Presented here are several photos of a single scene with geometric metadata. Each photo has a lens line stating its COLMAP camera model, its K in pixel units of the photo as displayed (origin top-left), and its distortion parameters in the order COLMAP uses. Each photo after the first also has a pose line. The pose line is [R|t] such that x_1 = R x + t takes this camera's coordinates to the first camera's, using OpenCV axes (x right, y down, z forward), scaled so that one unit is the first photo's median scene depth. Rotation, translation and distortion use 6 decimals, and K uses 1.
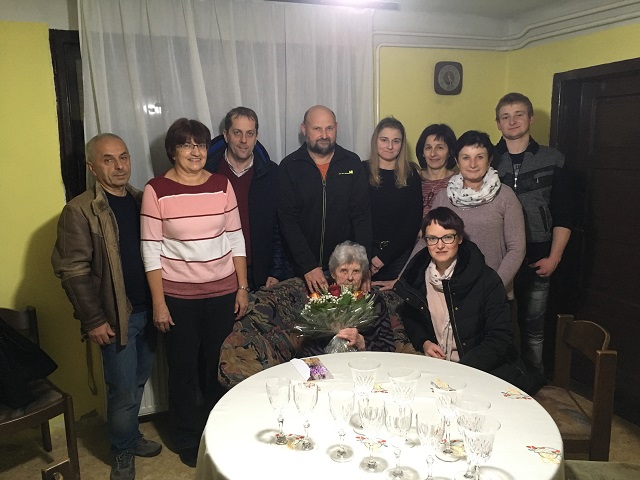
lens RADIAL K [[553.6, 0, 321.0], [0, 553.6, 239.8], [0, 0, 1]] dist [-0.073066, 0.000517]
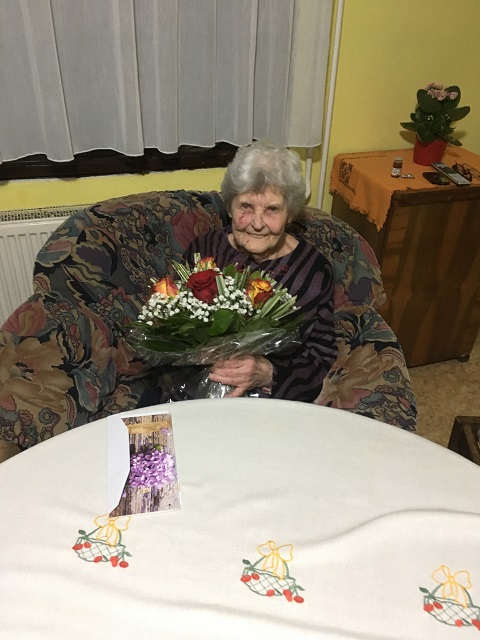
lens RADIAL K [[553.6, 0, 237.0], [0, 553.6, 317.8], [0, 0, 1]] dist [-0.073066, 0.000517]
pose [[0.996486, 0.080925, -0.021599, 0.047000], [-0.066753, 0.923072, 0.378790, -0.024321], [0.050591, -0.376017, 0.925231, 0.512345]]
